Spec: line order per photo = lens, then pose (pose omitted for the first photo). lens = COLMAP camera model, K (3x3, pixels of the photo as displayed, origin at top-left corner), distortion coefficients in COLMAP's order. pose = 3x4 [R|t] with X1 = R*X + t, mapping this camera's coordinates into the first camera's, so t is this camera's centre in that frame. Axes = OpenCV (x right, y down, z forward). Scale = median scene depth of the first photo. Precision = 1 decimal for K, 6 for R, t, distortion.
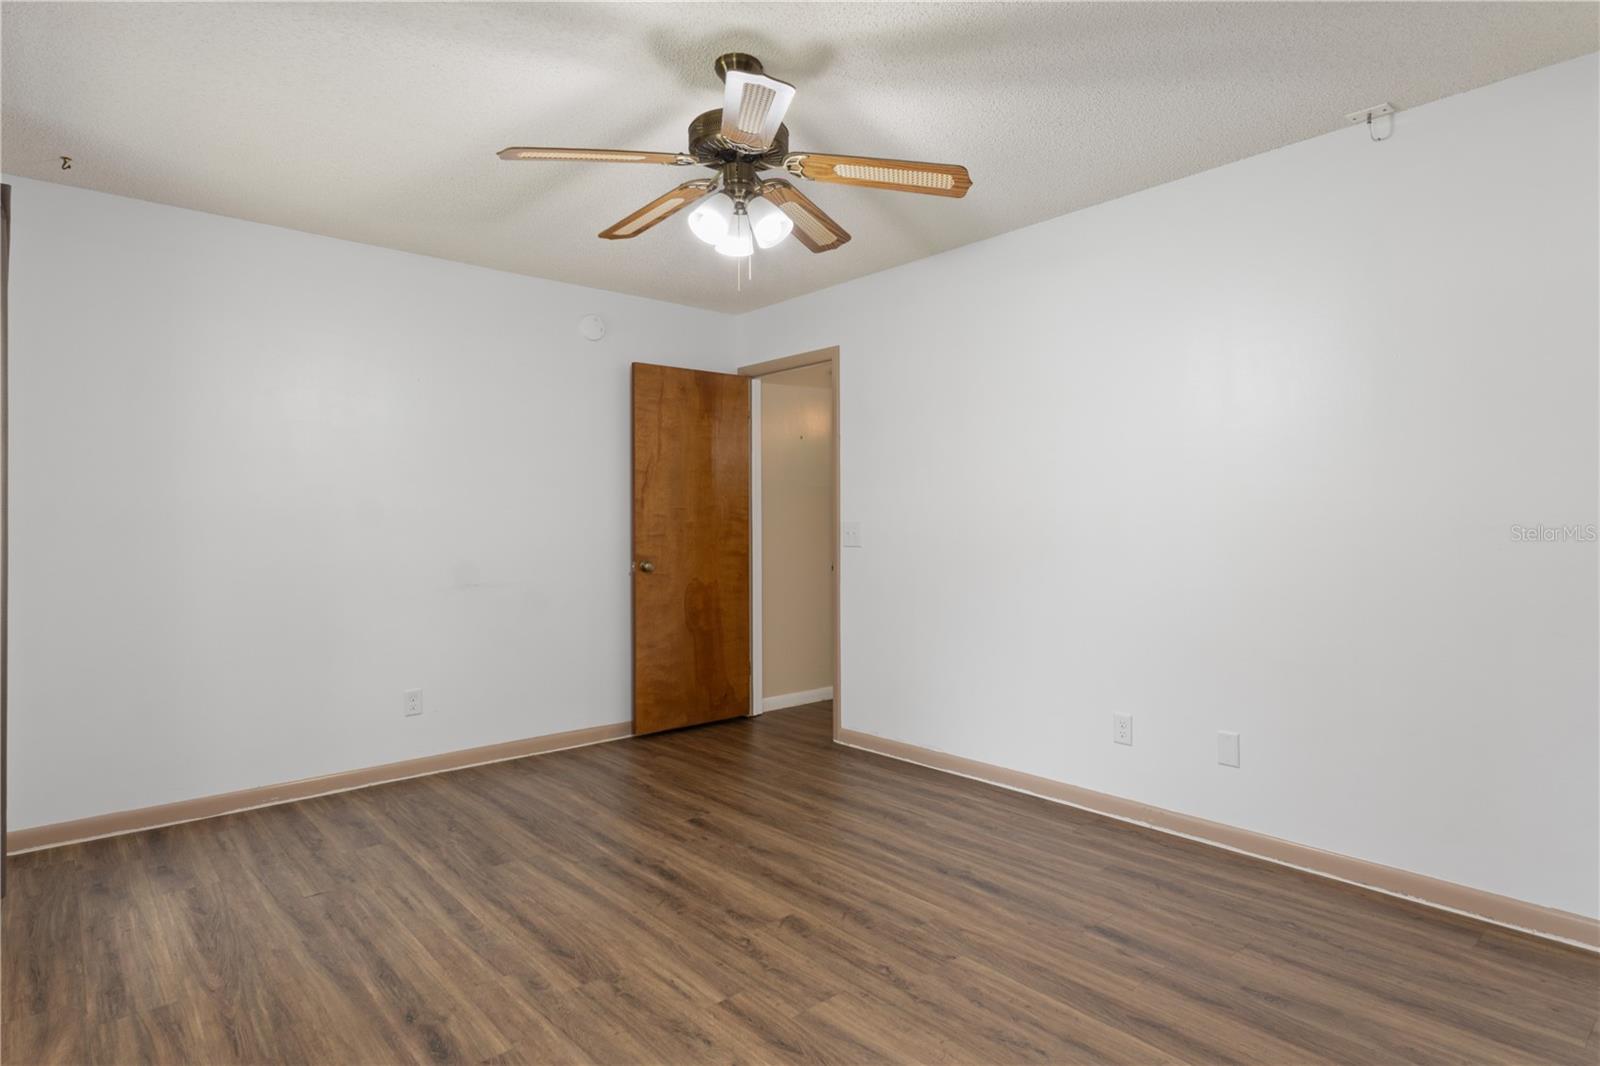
lens RADIAL K [[826.3, 0, 797.8], [0, 826.3, 530.5], [0, 0, 1]] dist [0.000761, 0.000550]
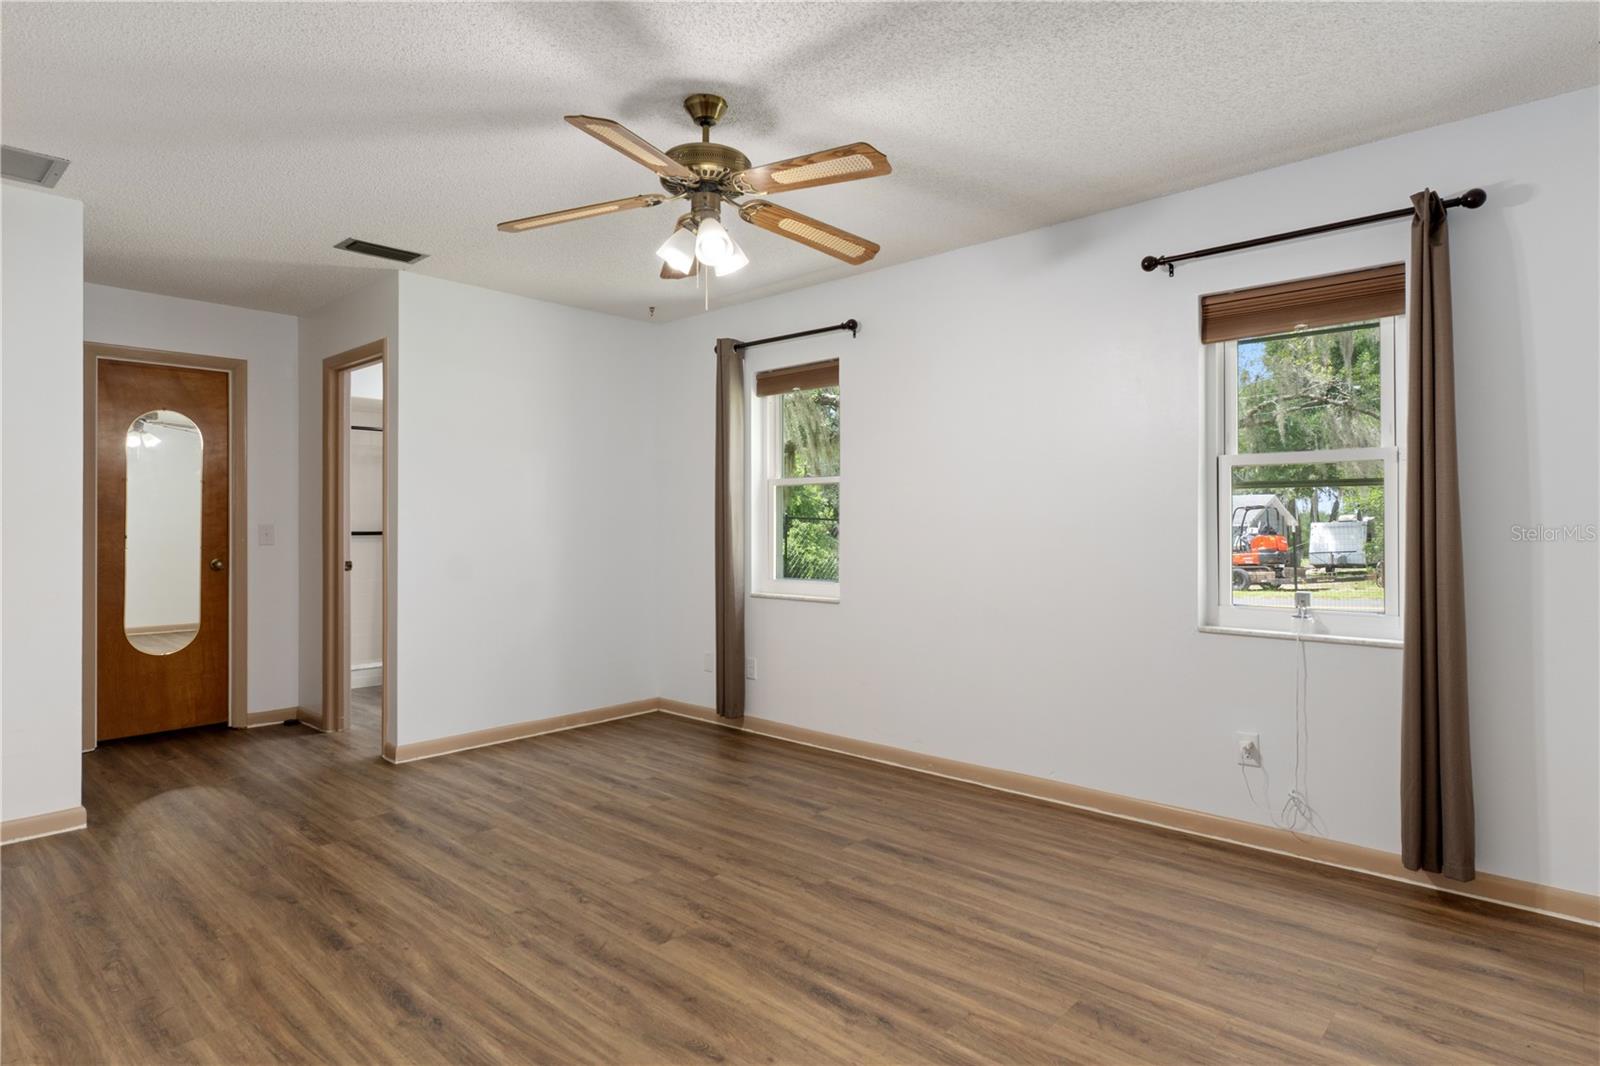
lens RADIAL K [[826.3, 0, 799.5], [0, 826.3, 527.0], [0, 0, 1]] dist [0.000761, 0.000550]
pose [[-0.991682, 0.008659, -0.128422, -0.048888], [0.007028, 0.999889, 0.013149, -0.017166], [0.128522, 0.012137, -0.991632, 1.979336]]
